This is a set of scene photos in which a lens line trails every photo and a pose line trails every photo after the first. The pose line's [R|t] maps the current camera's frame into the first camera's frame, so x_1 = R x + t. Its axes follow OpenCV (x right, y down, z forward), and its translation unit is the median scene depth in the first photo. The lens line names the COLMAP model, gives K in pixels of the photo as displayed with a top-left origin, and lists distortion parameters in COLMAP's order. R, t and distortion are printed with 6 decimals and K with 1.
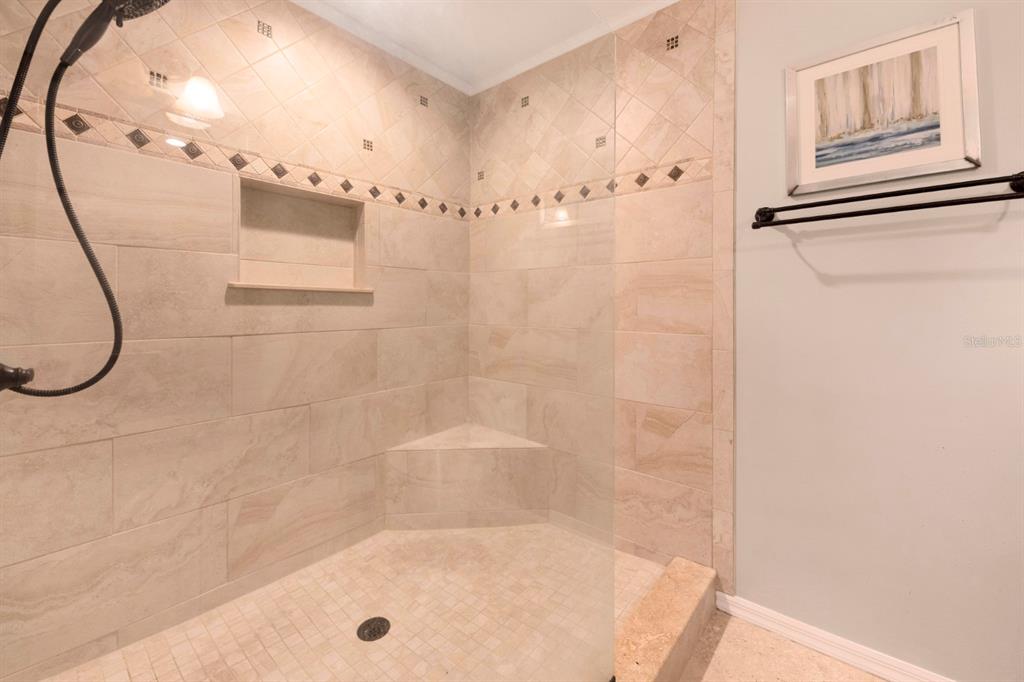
lens RADIAL K [[417.0, 0, 512.2], [0, 417.0, 302.5], [0, 0, 1]] dist [0.008506, -0.005507]
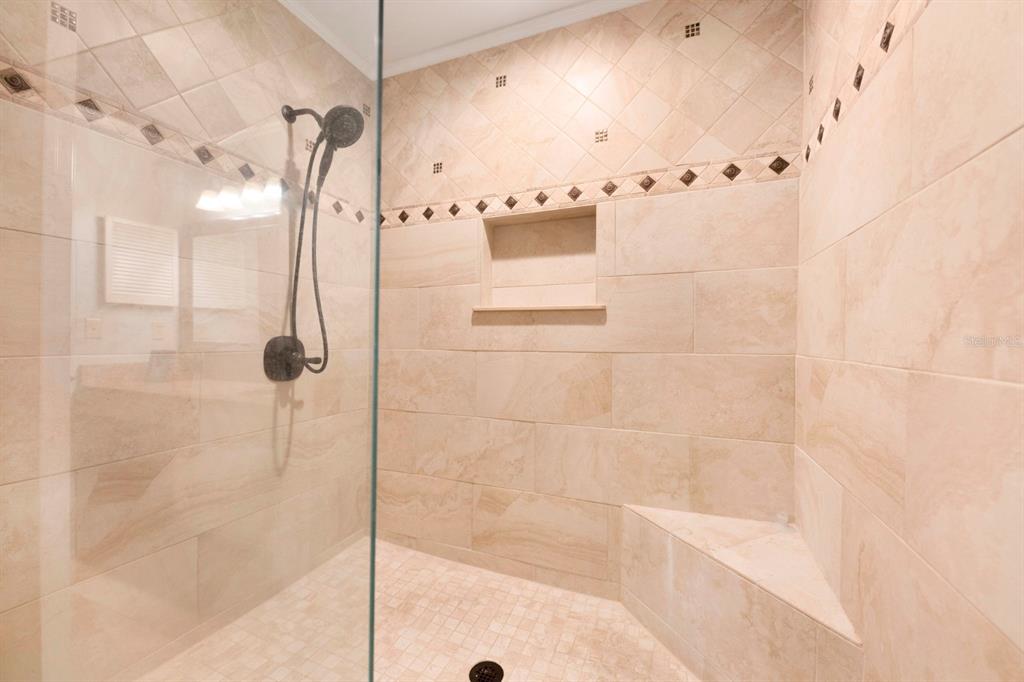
lens RADIAL K [[417.0, 0, 521.3], [0, 417.0, 336.9], [0, 0, 1]] dist [0.008506, -0.005507]
pose [[0.306429, -0.003156, -0.951888, 0.467870], [0.006255, 0.999980, -0.001302, 0.036555], [0.951873, -0.005555, 0.306443, 0.658989]]
